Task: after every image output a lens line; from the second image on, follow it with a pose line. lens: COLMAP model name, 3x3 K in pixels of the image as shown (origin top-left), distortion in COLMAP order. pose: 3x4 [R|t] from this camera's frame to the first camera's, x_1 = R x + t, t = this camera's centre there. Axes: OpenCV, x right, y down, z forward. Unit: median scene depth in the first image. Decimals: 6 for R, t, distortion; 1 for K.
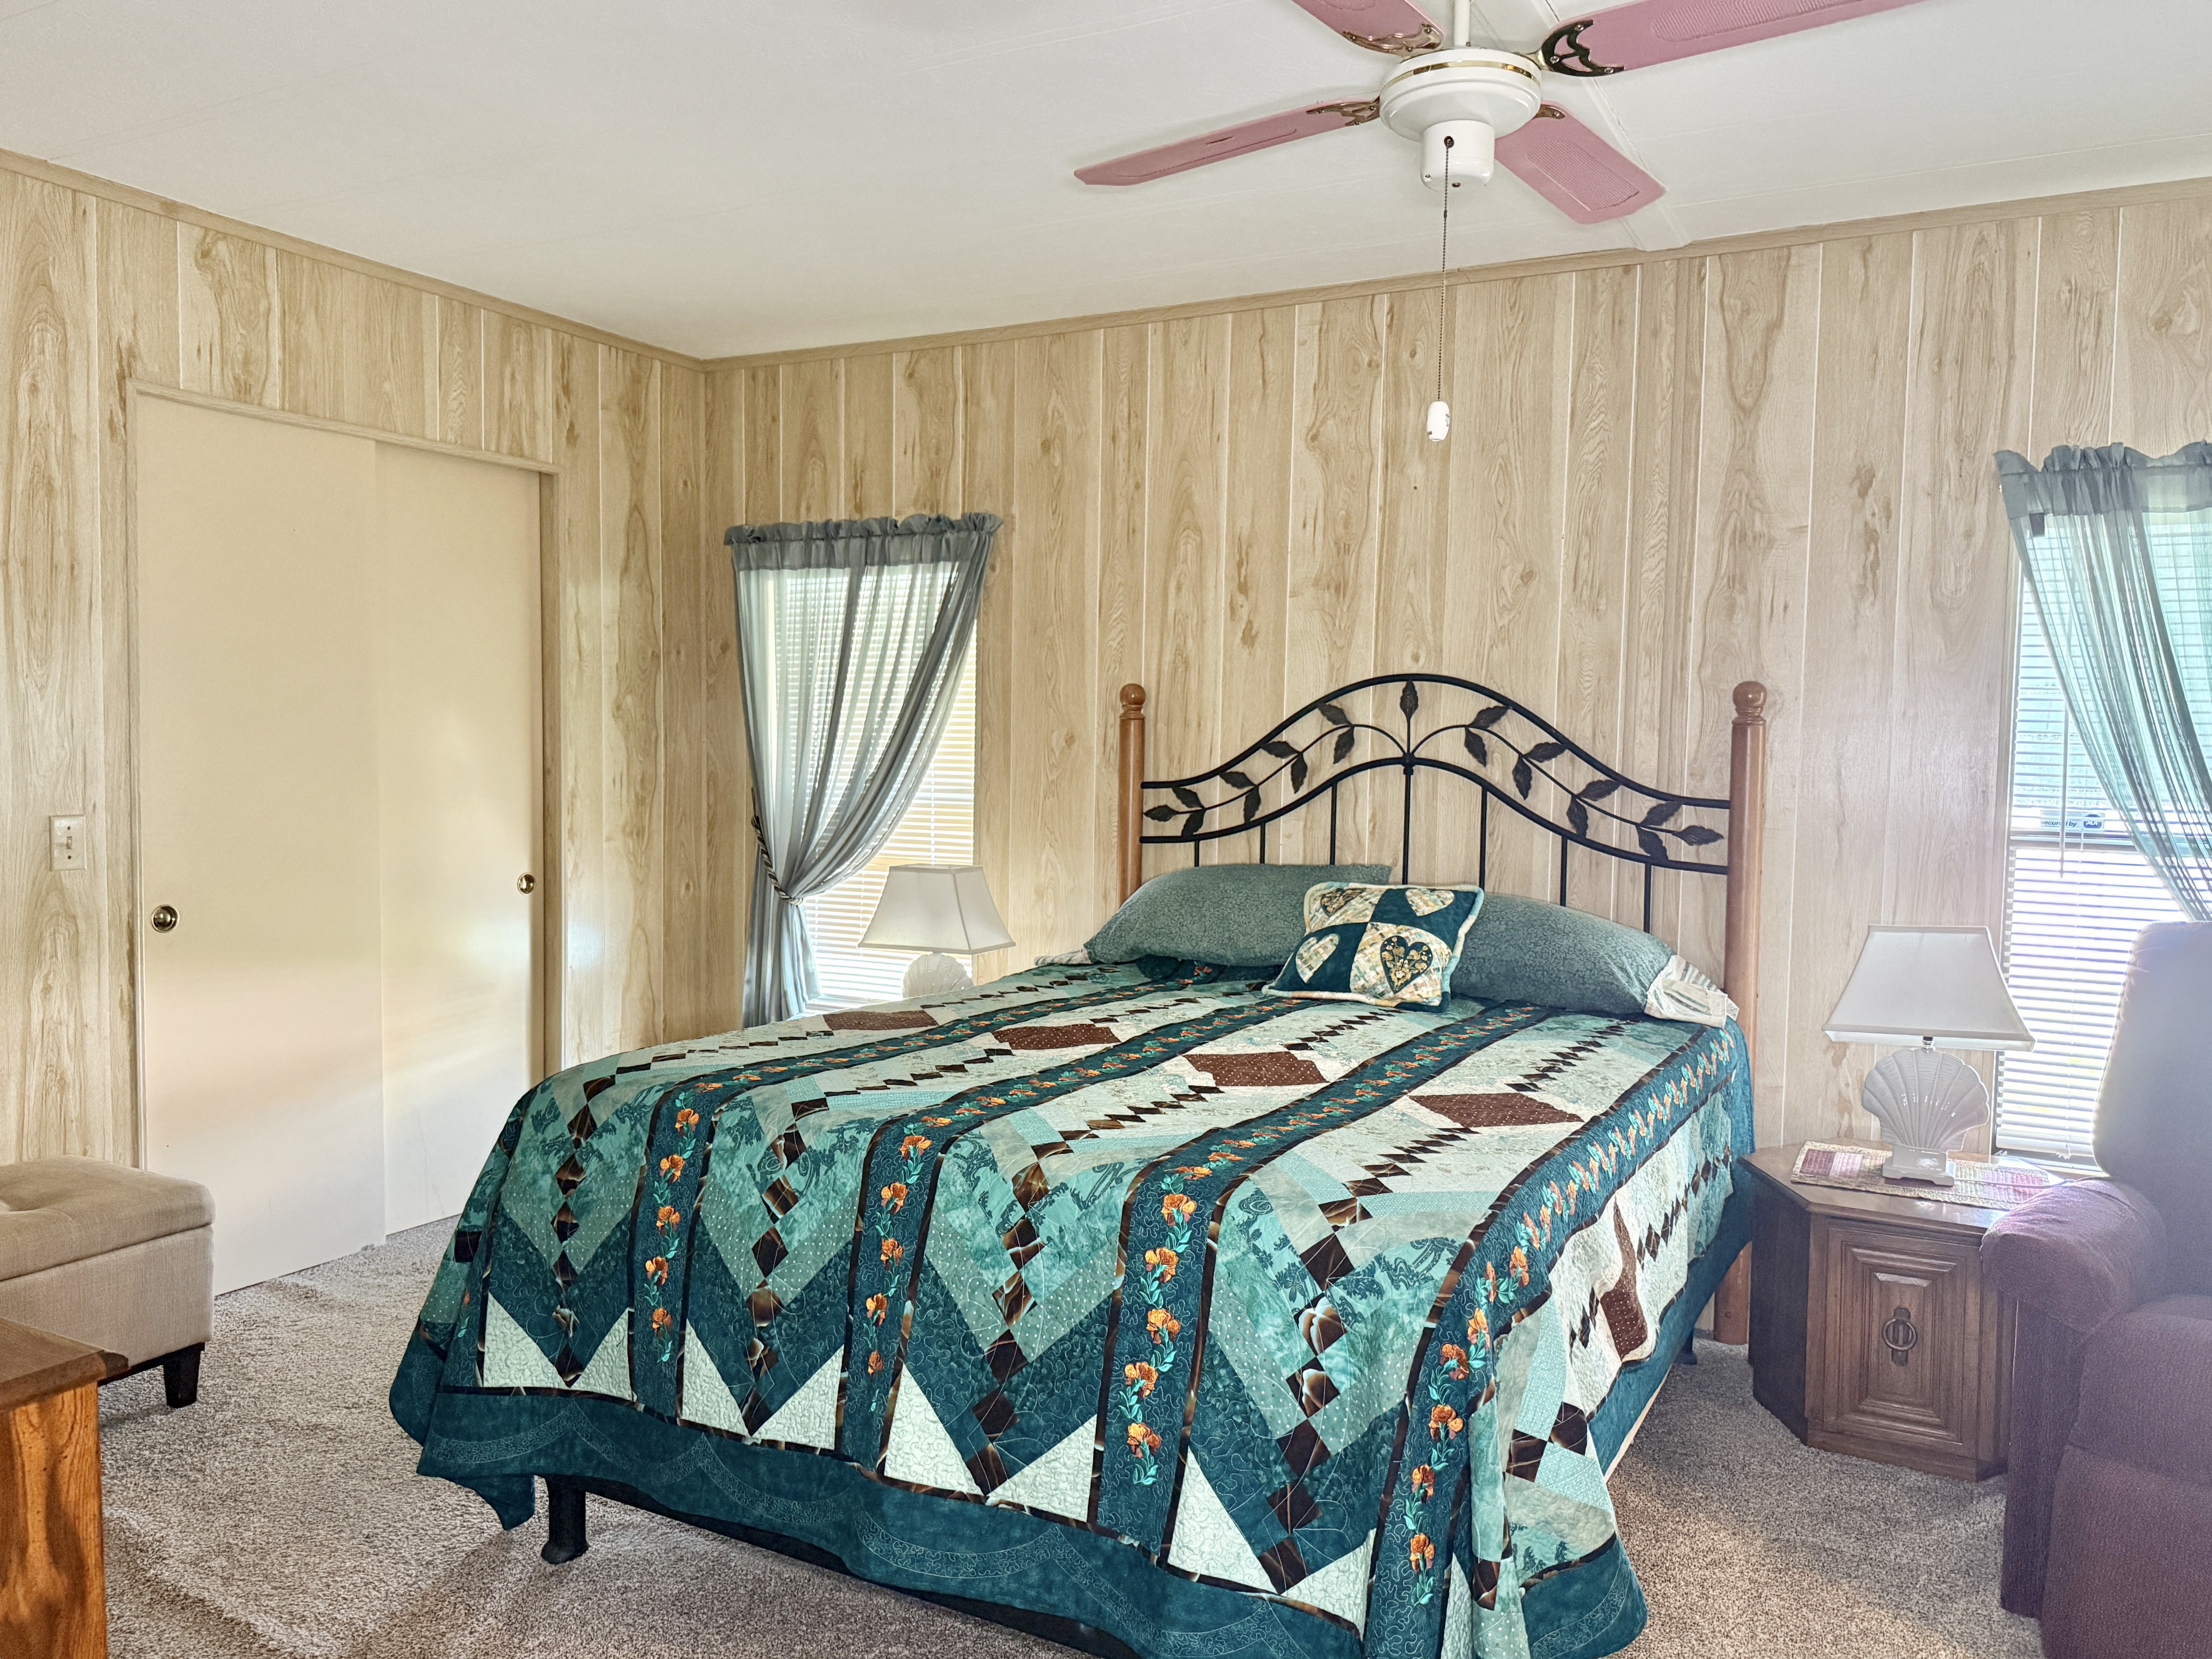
lens RADIAL K [[1599.5, 0, 1106.0], [0, 1599.5, 829.5], [0, 0, 1]] dist [0.173196, -0.302631]
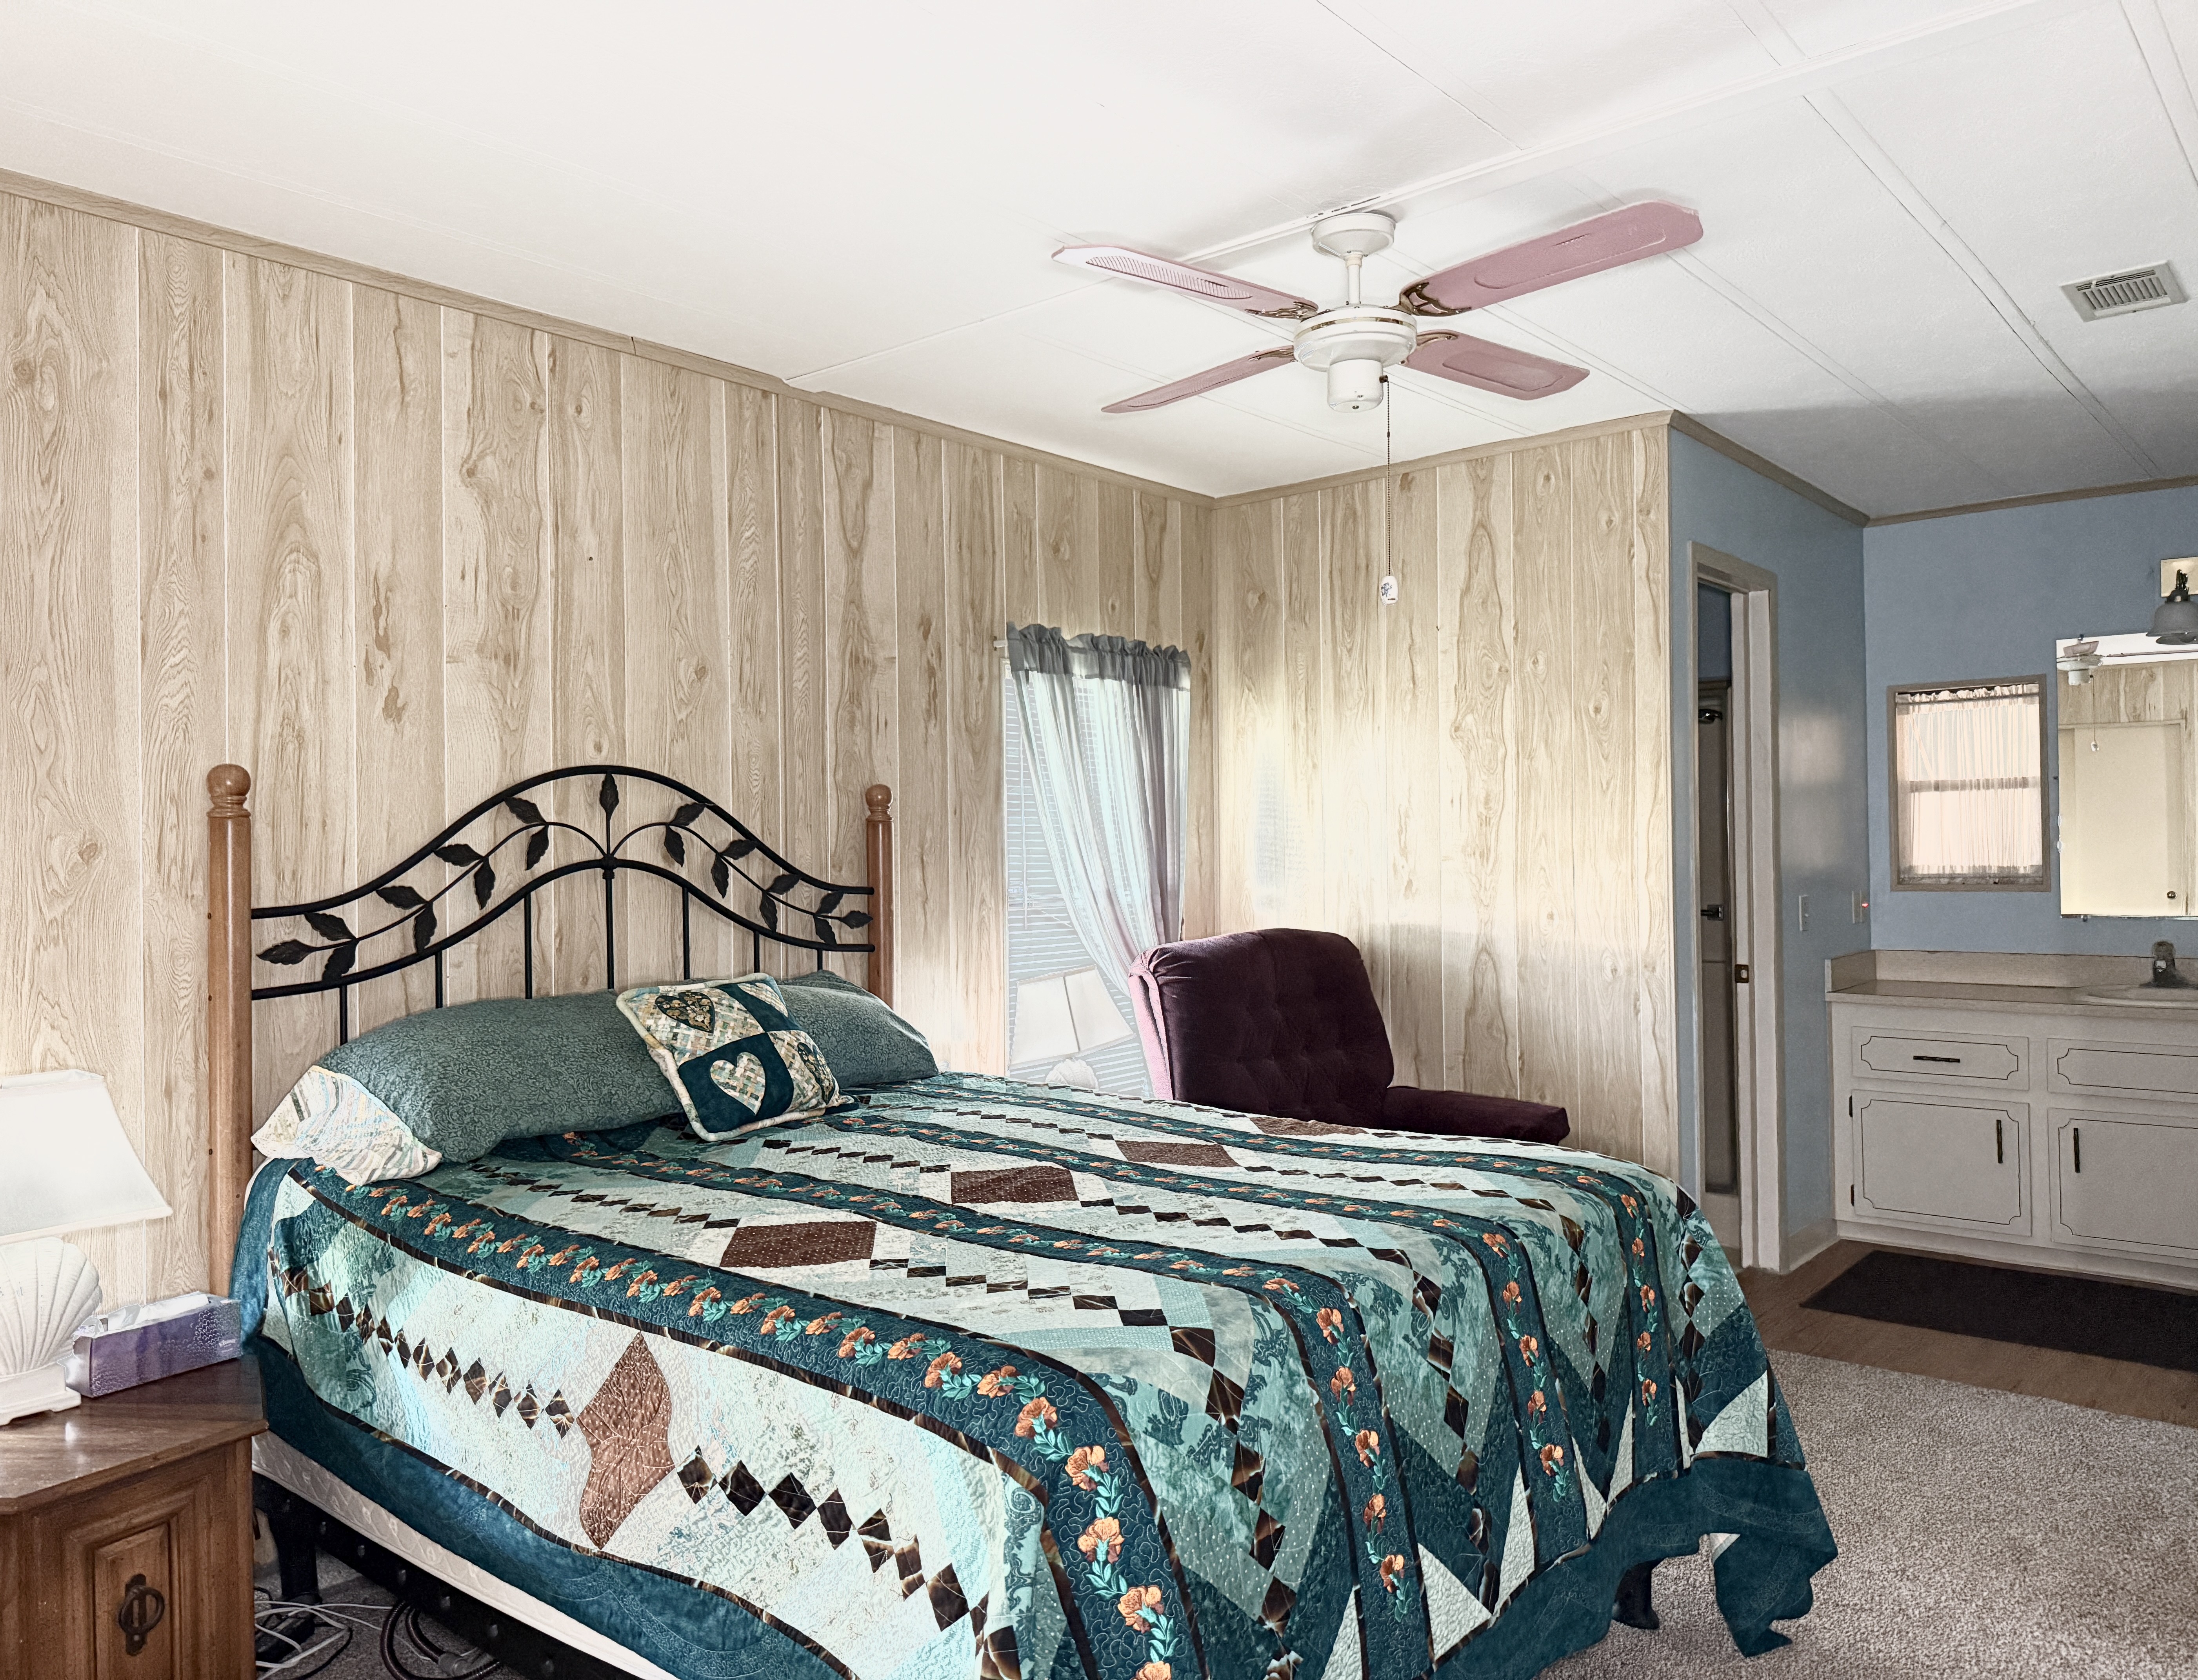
lens RADIAL K [[1585.6, 0, 1099.0], [0, 1585.6, 840.0], [0, 0, 1]] dist [0.072599, -0.121641]
pose [[0.209244, -0.016889, 0.977718, -0.608663], [0.070564, 0.997505, 0.002129, -0.037964], [-0.975314, 0.068546, 0.209914, 0.545726]]
